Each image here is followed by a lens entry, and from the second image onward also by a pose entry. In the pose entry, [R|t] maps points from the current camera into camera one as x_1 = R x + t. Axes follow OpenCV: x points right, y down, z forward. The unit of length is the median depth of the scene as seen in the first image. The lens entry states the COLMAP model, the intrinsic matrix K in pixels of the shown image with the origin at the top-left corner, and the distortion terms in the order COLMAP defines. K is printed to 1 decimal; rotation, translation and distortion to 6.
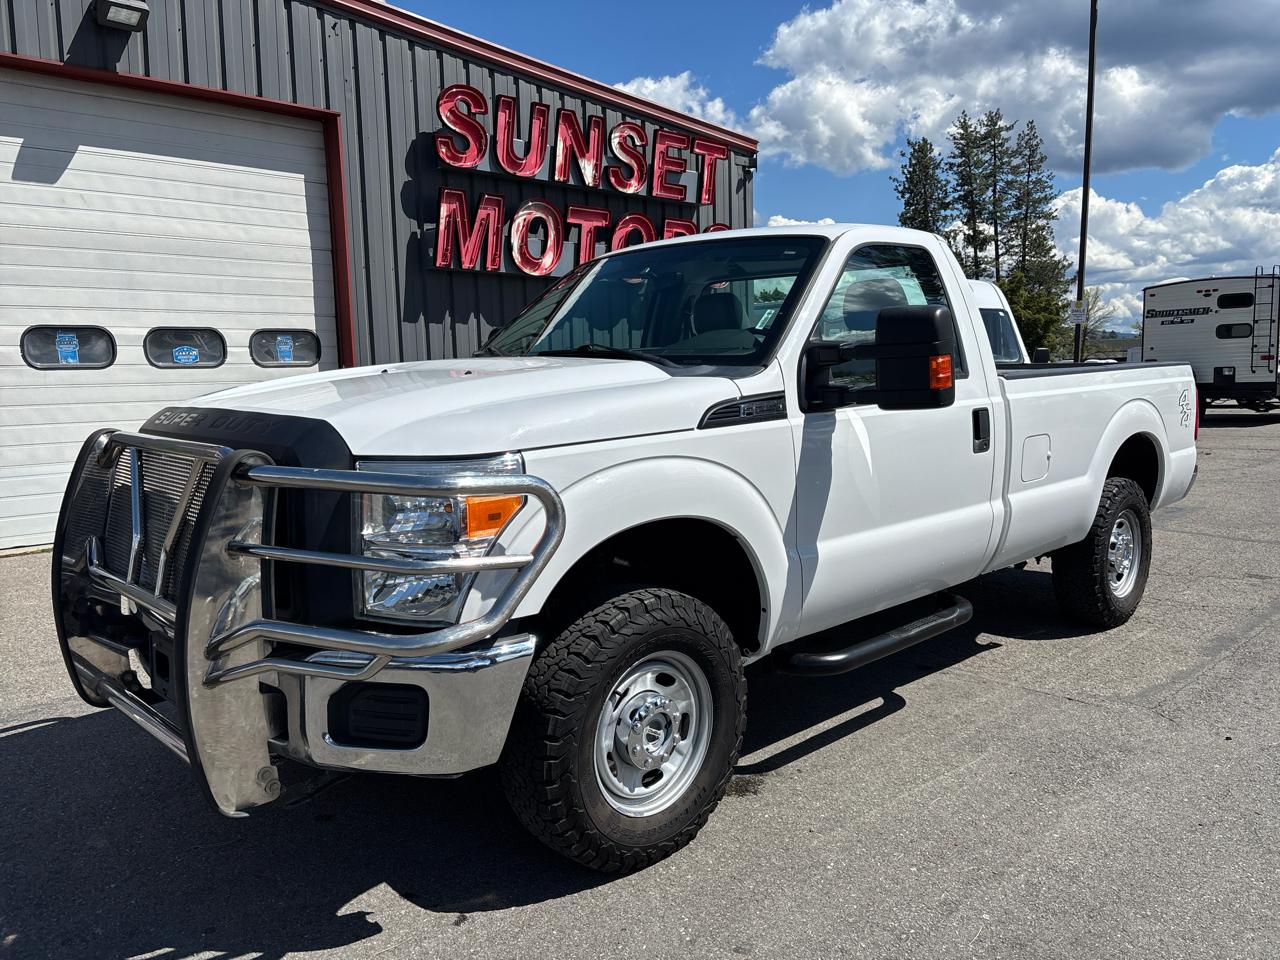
lens RADIAL K [[970.5, 0, 636.0], [0, 970.5, 478.9], [0, 0, 1]] dist [0.048243, -0.048541]
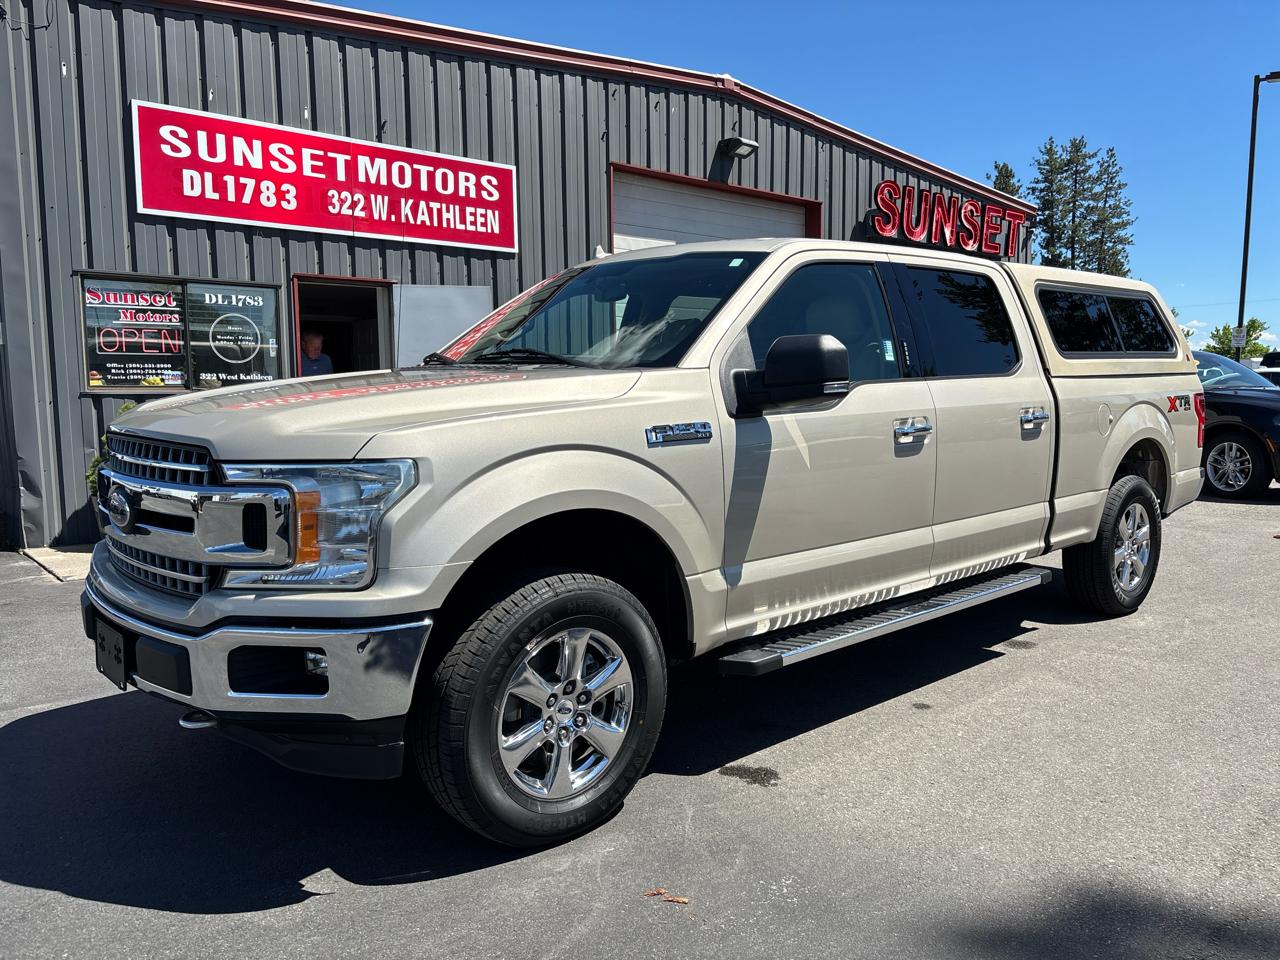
lens RADIAL K [[973.9, 0, 647.1], [0, 973.9, 484.8], [0, 0, 1]] dist [-0.008552, 0.067978]
pose [[0.999276, 0.019759, -0.032520, -0.411431], [-0.020035, 0.999766, -0.008189, 0.061577], [0.032351, 0.008835, 0.999438, -0.397810]]
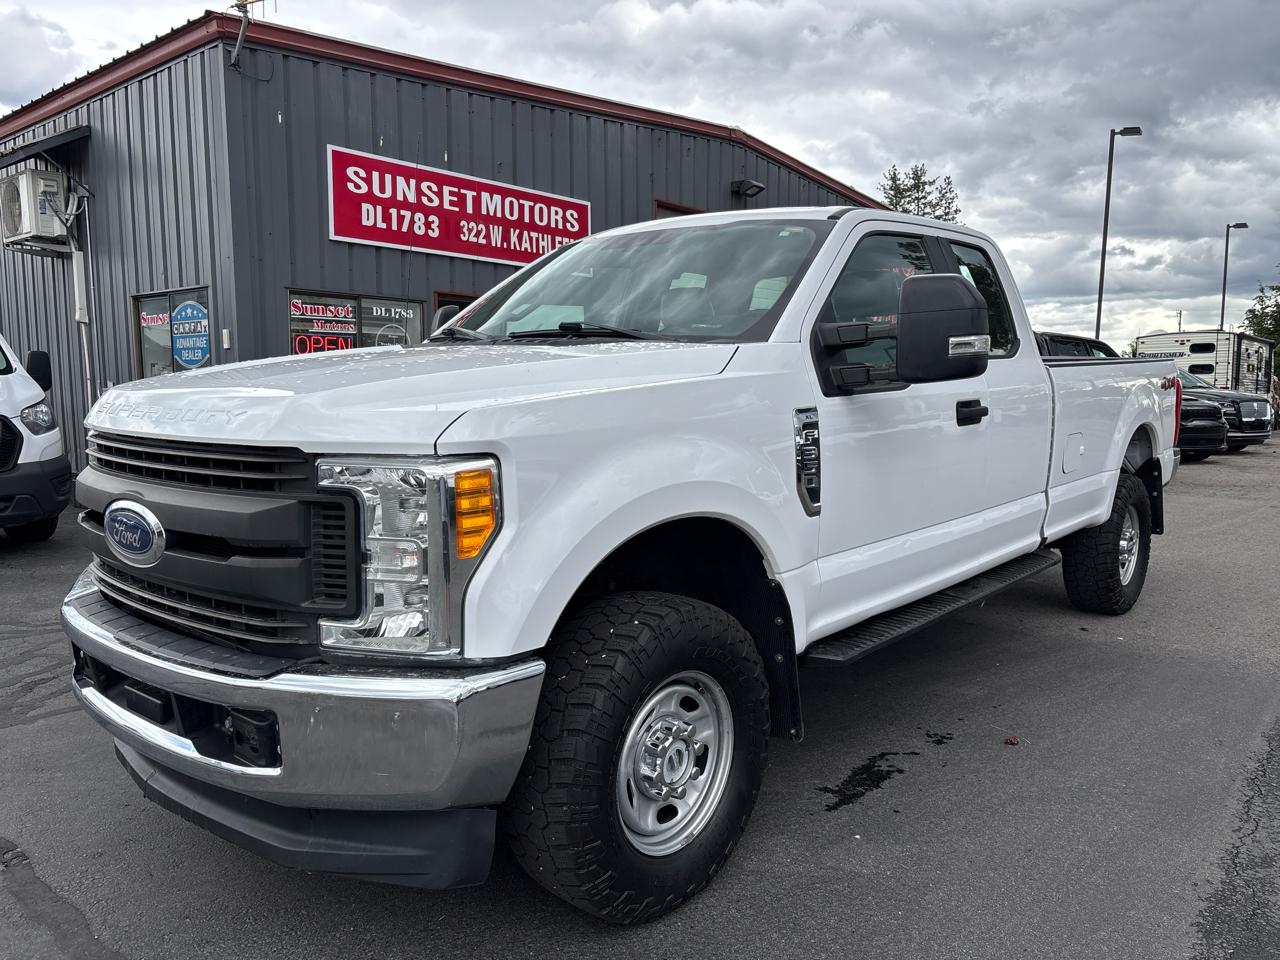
lens RADIAL K [[970.5, 0, 636.0], [0, 970.5, 478.9], [0, 0, 1]] dist [0.048243, -0.048541]
pose [[0.993868, 0.012501, 0.109865, -0.631596], [-0.009818, 0.999641, -0.024927, 0.090580], [-0.110138, 0.023696, 0.993634, -0.560809]]
